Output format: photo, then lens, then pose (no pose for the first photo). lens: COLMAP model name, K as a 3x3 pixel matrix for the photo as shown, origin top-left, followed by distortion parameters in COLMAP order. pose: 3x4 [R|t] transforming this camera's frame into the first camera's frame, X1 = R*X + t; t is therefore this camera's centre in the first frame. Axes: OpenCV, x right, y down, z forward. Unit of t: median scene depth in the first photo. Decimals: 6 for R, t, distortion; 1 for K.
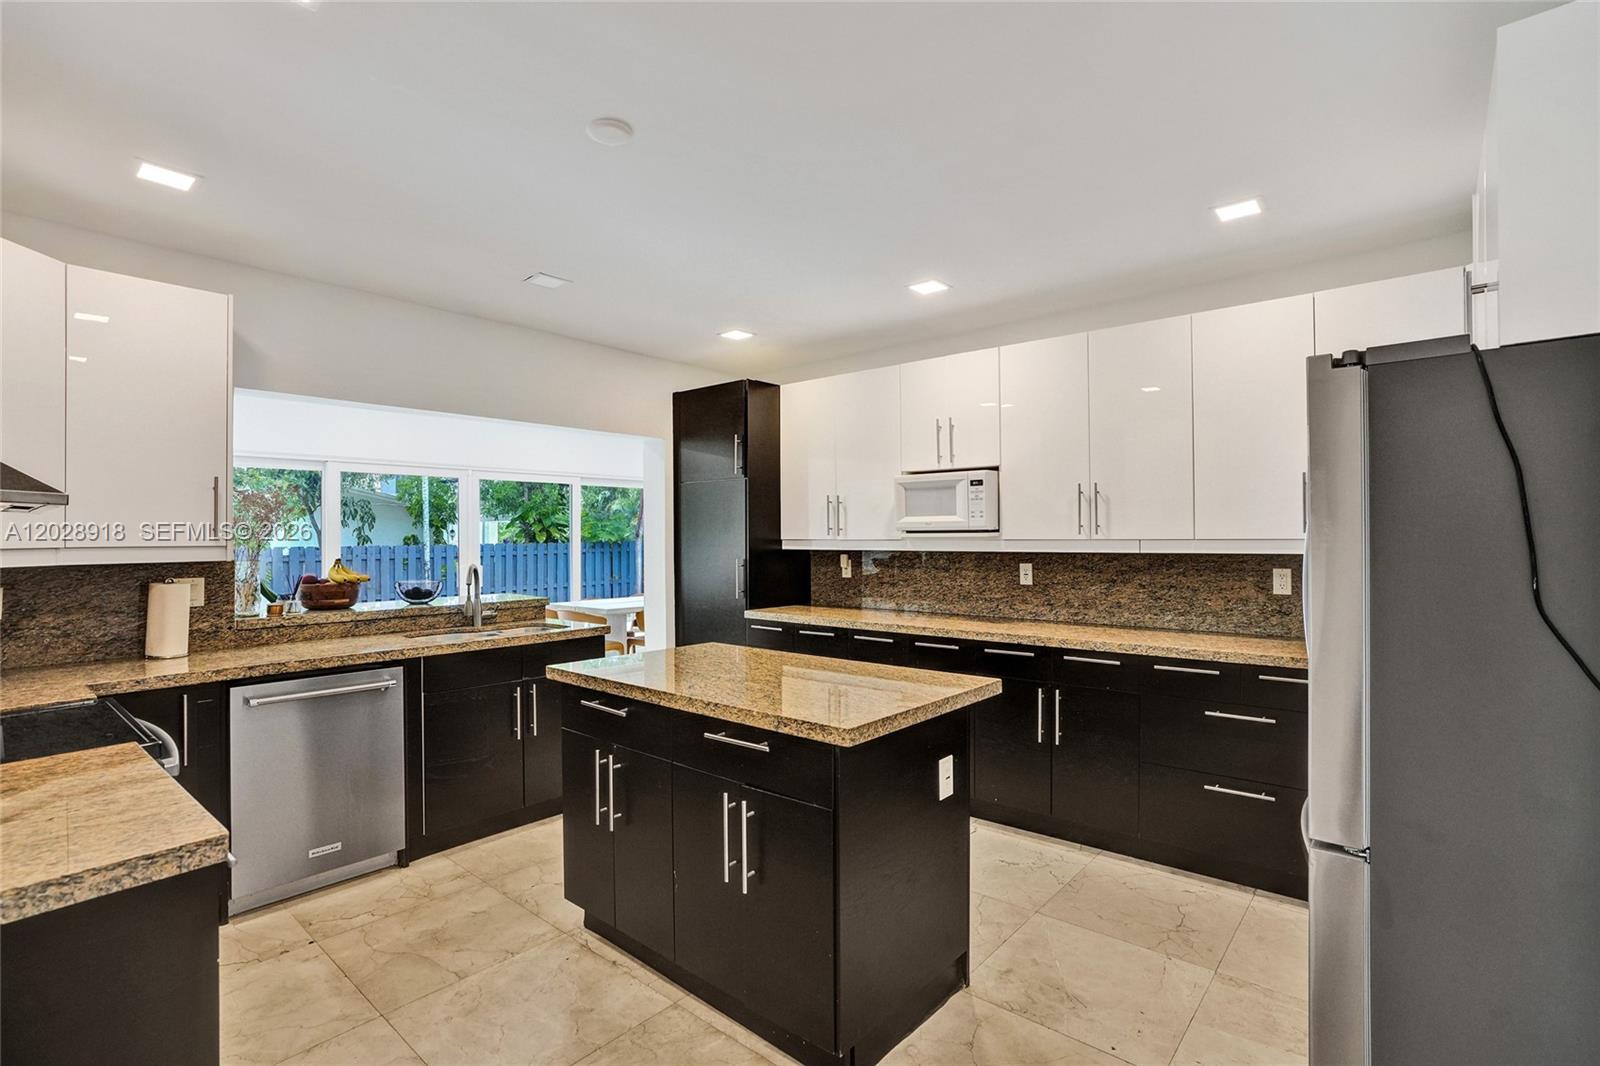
lens RADIAL K [[758.7, 0, 806.9], [0, 758.7, 532.4], [0, 0, 1]] dist [-0.068375, 0.027063]
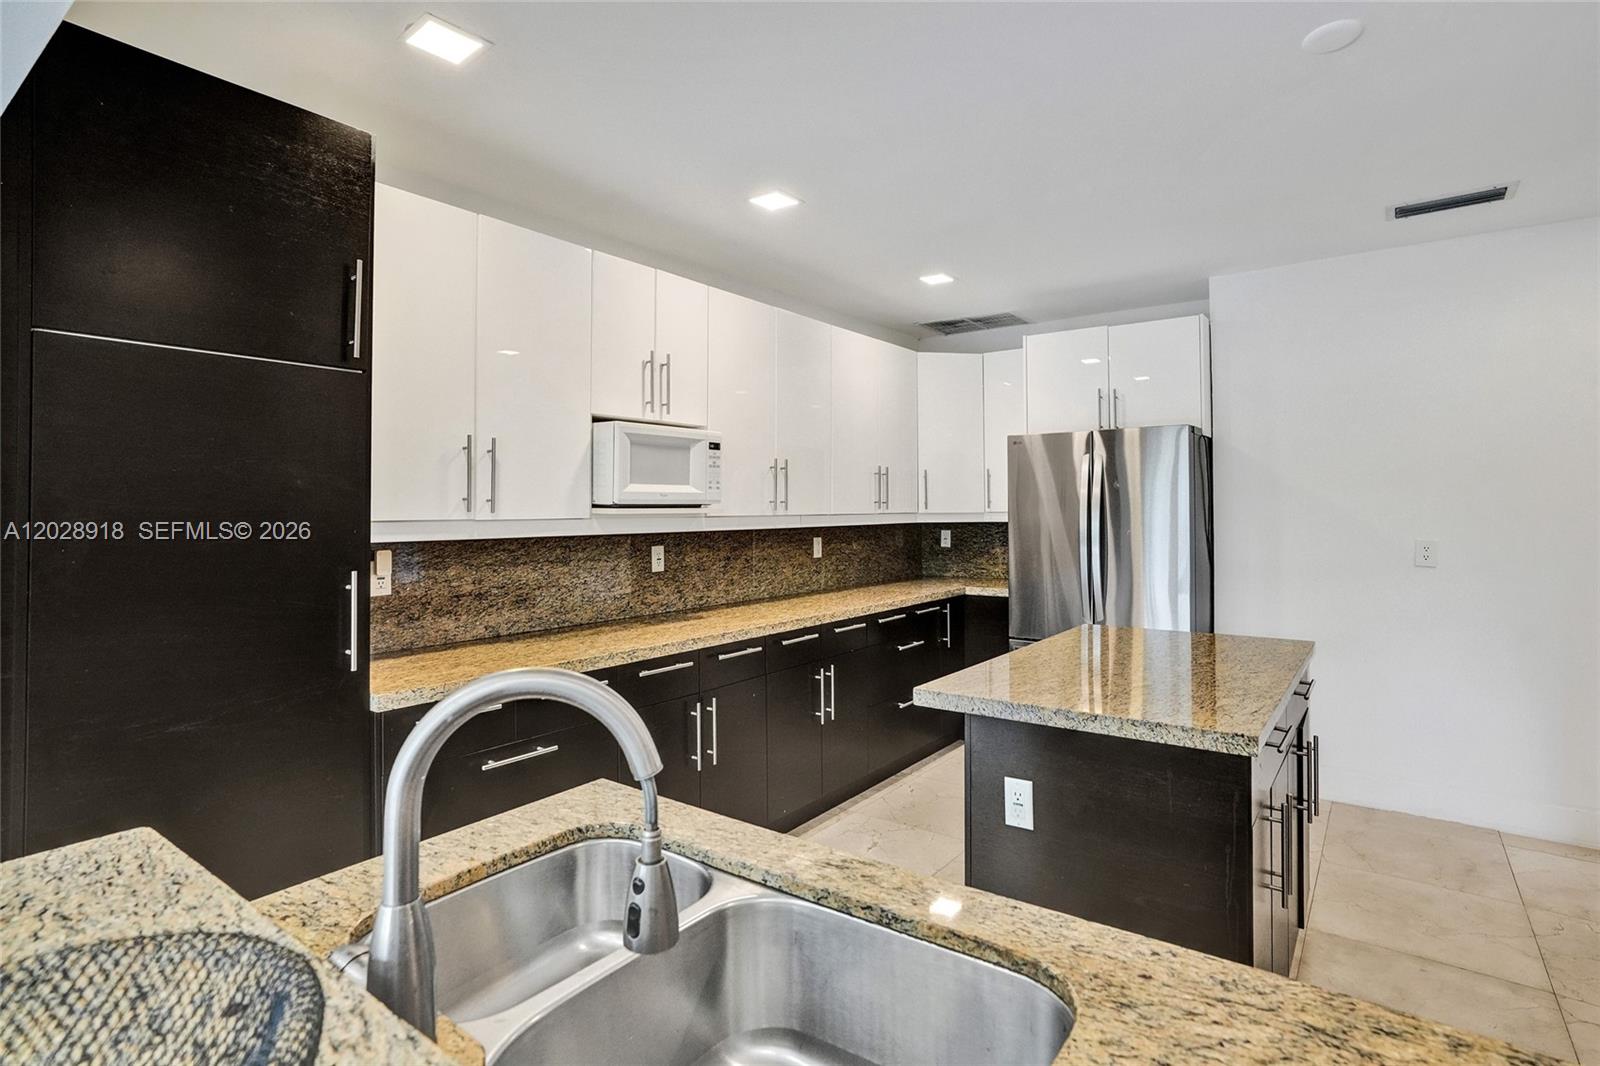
lens RADIAL K [[793.8, 0, 822.2], [0, 793.8, 513.3], [0, 0, 1]] dist [-0.058112, 0.032572]
pose [[-0.075410, 0.000560, 0.997152, -0.610737], [0.002571, 0.999997, -0.000368, 0.006662], [-0.997149, 0.002535, -0.075412, 0.925860]]
